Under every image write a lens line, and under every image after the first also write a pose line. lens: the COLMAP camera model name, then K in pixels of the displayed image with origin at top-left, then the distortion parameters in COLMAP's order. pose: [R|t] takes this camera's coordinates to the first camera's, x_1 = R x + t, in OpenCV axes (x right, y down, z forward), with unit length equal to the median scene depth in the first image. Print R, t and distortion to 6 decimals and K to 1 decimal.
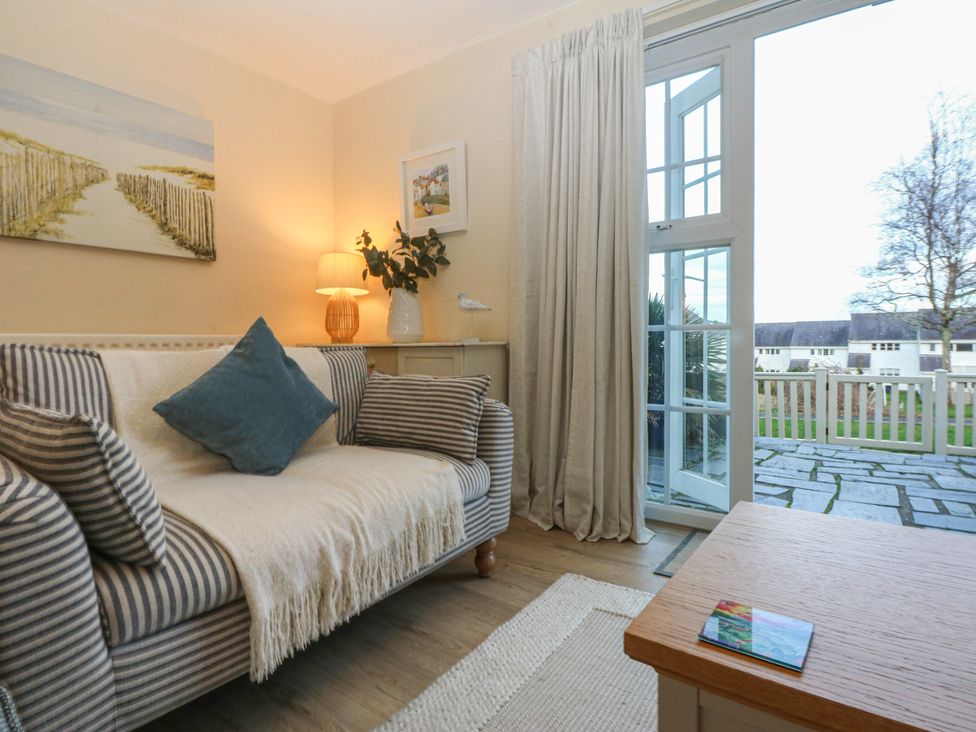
lens RADIAL K [[521.8, 0, 493.2], [0, 521.8, 357.6], [0, 0, 1]] dist [0.010544, -0.016911]
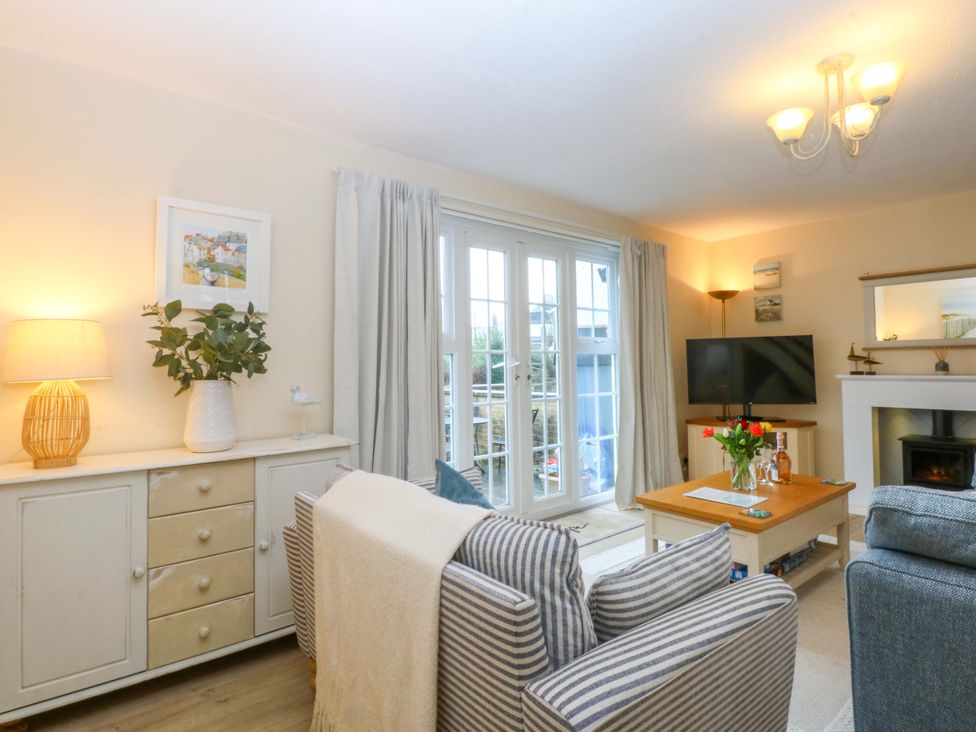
lens RADIAL K [[520.4, 0, 477.0], [0, 520.4, 342.7], [0, 0, 1]] dist [0.004606, -0.019007]
pose [[0.269106, 0.043051, 0.962148, -0.913697], [0.043718, 0.997425, -0.056857, -0.142530], [-0.962118, 0.057364, 0.266531, 0.469074]]
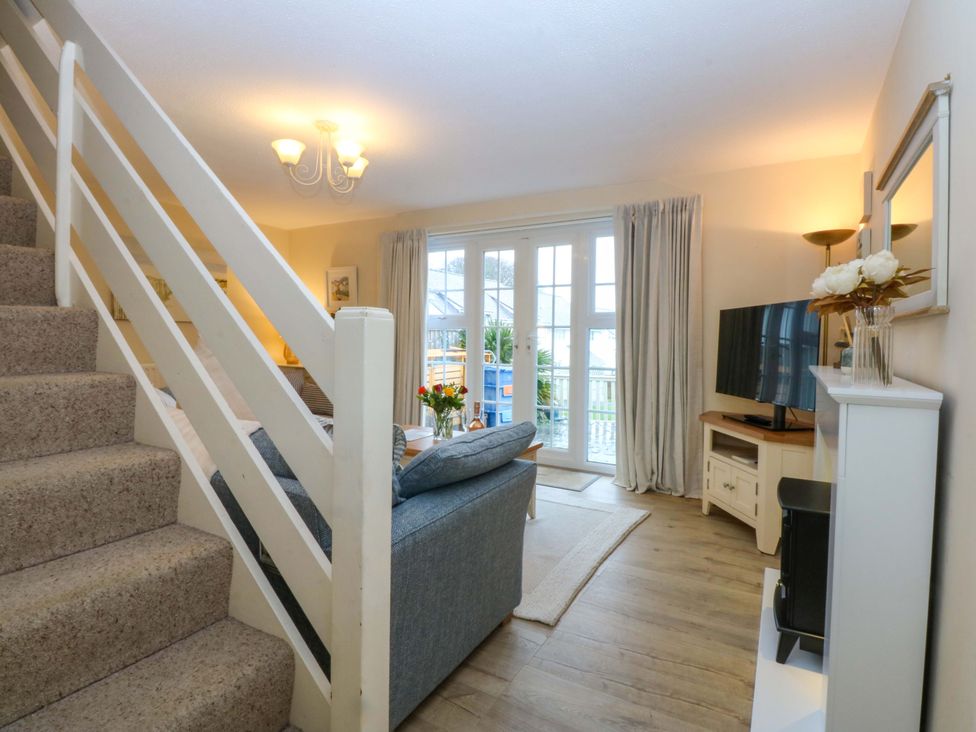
lens RADIAL K [[505.9, 0, 491.8], [0, 505.9, 354.6], [0, 0, 1]] dist [0.005083, -0.017727]
pose [[0.995130, 0.013900, 0.097589, 0.311516], [-0.014275, 0.999893, 0.003147, -0.097318], [-0.097535, -0.004525, 0.995222, -1.117088]]
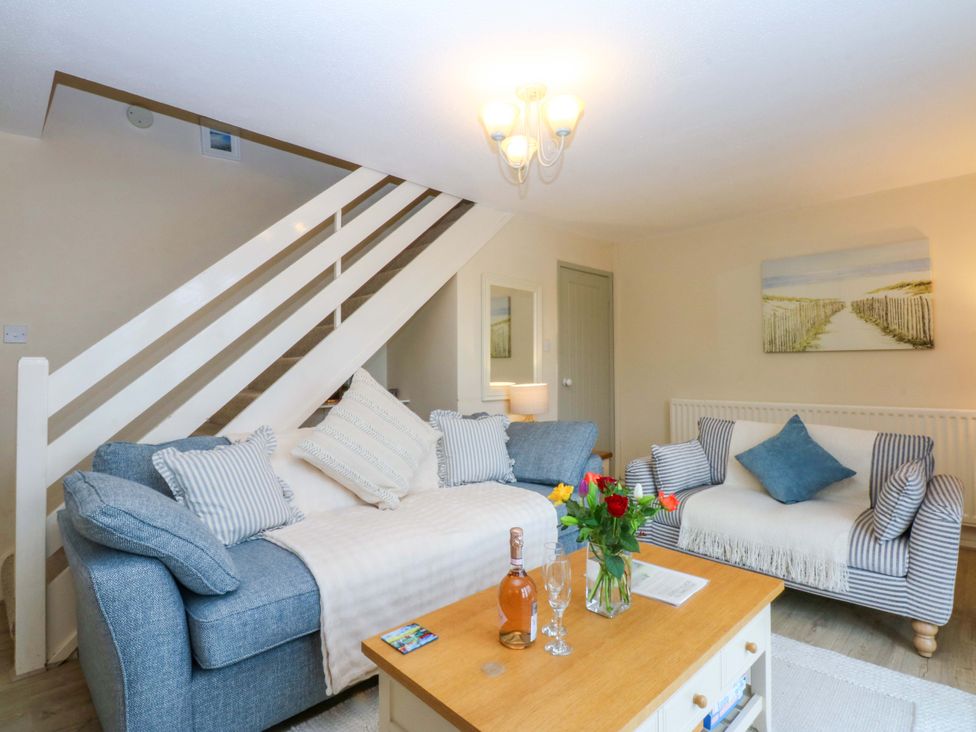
lens RADIAL K [[505.9, 0, 491.8], [0, 505.9, 354.6], [0, 0, 1]] dist [0.005083, -0.017727]
pose [[-0.159909, -0.018601, -0.986956, 0.908926], [-0.020129, 0.999676, -0.015579, -0.147786], [0.986926, 0.017376, -0.160232, 0.181883]]
